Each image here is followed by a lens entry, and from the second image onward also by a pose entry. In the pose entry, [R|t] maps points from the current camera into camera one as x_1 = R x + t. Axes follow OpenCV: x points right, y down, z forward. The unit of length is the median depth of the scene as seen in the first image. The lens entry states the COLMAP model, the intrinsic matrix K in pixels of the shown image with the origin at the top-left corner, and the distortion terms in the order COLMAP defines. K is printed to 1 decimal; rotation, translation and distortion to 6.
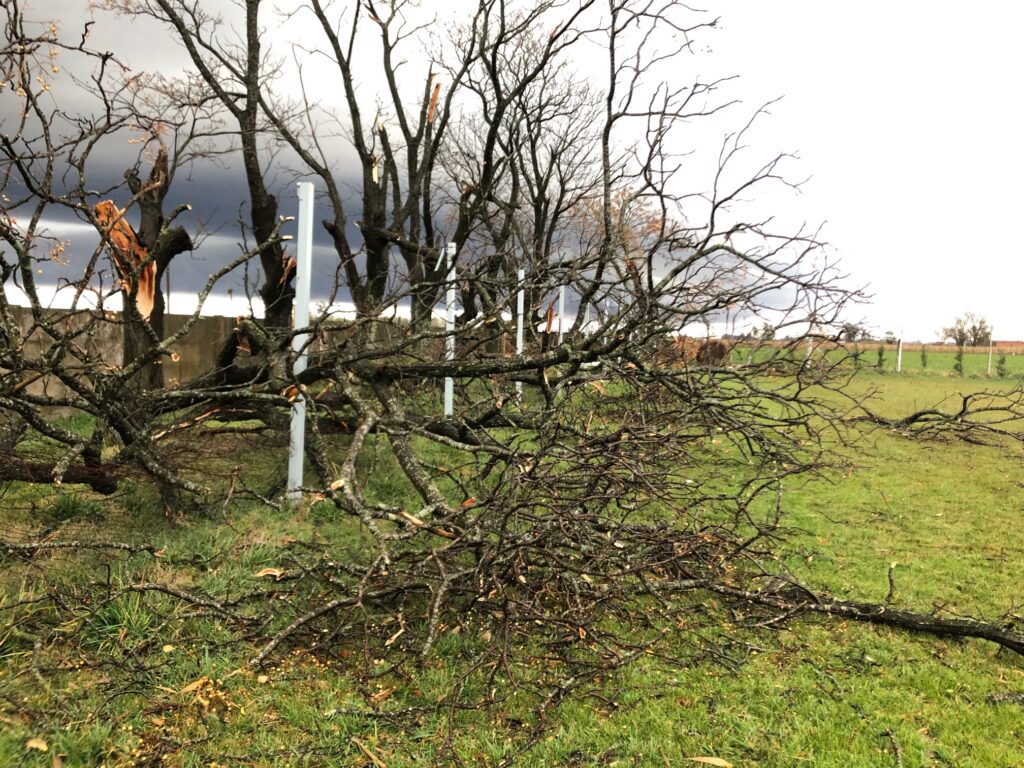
lens RADIAL K [[846.8, 0, 511.8], [0, 846.8, 380.5], [0, 0, 1]] dist [0.034033, 0.002986]
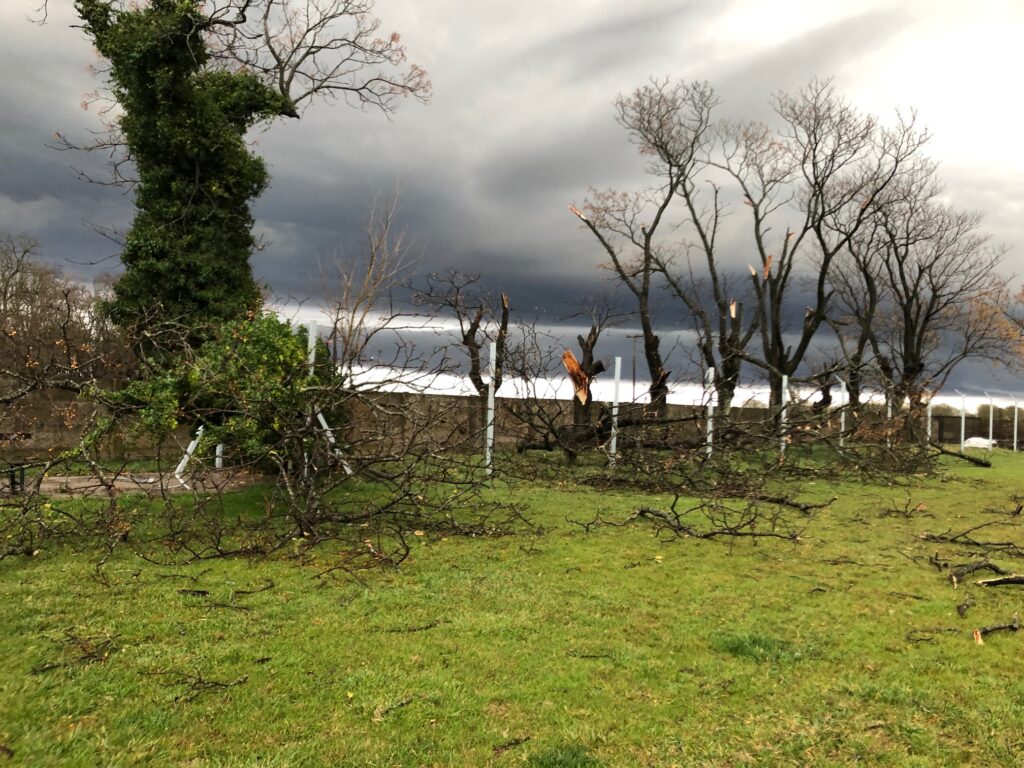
lens RADIAL K [[846.8, 0, 514.7], [0, 846.8, 383.5], [0, 0, 1]] dist [0.034033, 0.002986]
pose [[0.851651, -0.007037, -0.524063, 0.268666], [-0.042498, 0.995690, -0.082432, 0.031129], [0.522384, 0.092475, 0.847681, -0.450410]]
